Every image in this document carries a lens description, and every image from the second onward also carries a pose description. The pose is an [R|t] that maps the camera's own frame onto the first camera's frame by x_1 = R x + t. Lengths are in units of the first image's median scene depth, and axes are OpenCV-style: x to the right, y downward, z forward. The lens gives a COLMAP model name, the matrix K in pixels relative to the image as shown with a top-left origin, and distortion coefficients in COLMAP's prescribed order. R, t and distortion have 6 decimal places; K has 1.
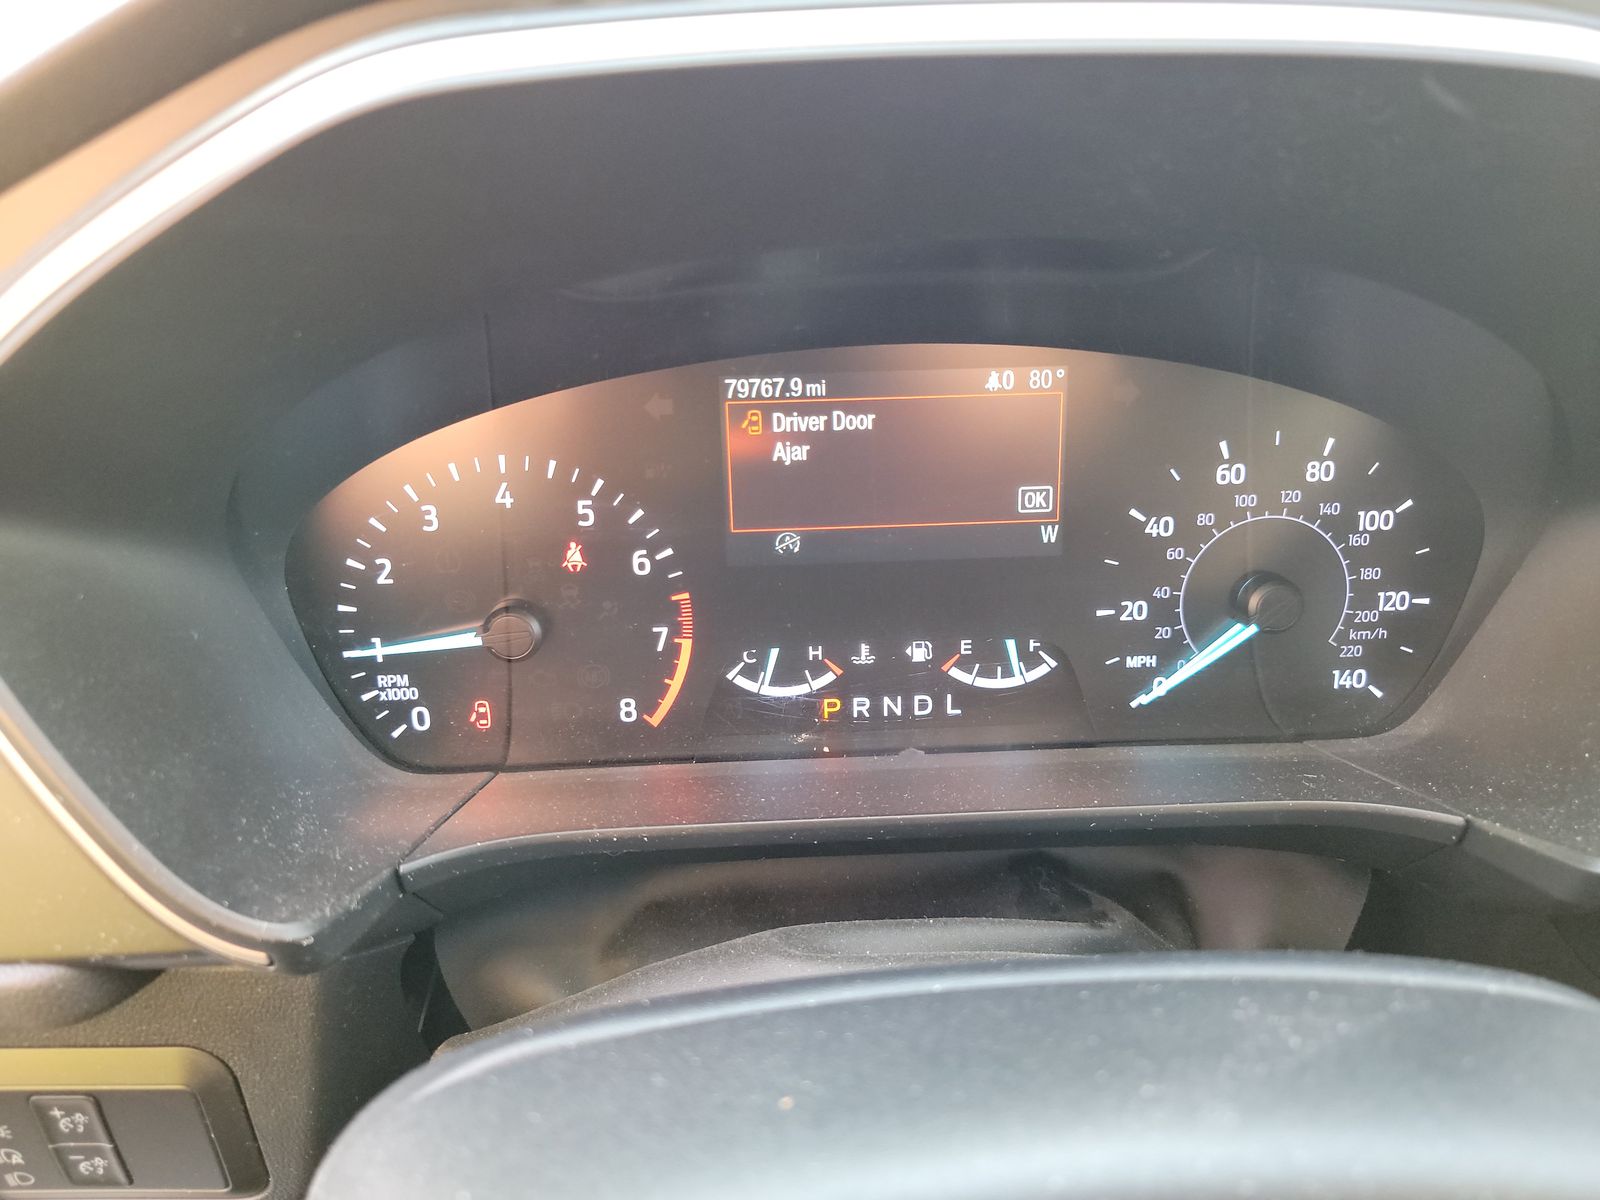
lens RADIAL K [[1147.6, 0, 832.8], [0, 1147.6, 593.1], [0, 0, 1]] dist [0.039354, -0.050451]
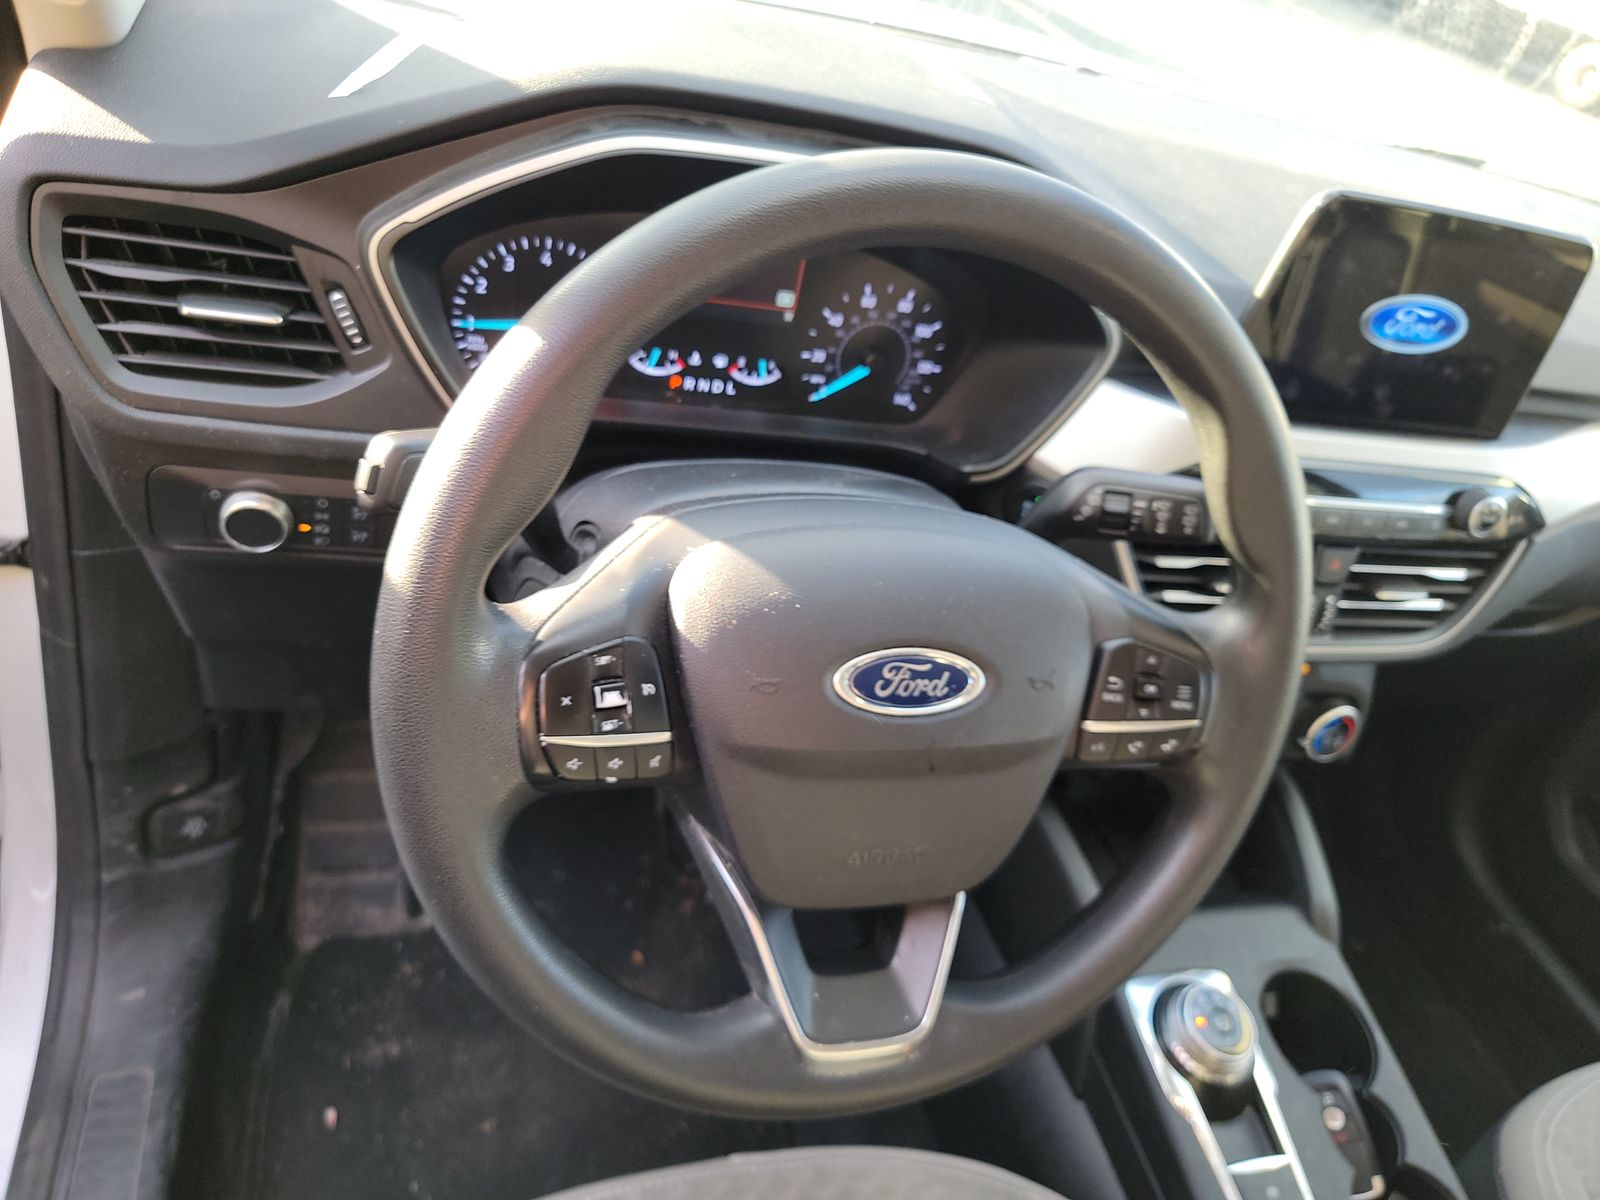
lens RADIAL K [[1147.6, 0, 832.8], [0, 1147.6, 593.1], [0, 0, 1]] dist [0.039354, -0.050451]
pose [[0.940060, 0.071630, 0.333401, -0.418636], [-0.150389, 0.964561, 0.216805, -0.029033], [-0.306057, -0.253949, 0.917518, -1.158544]]
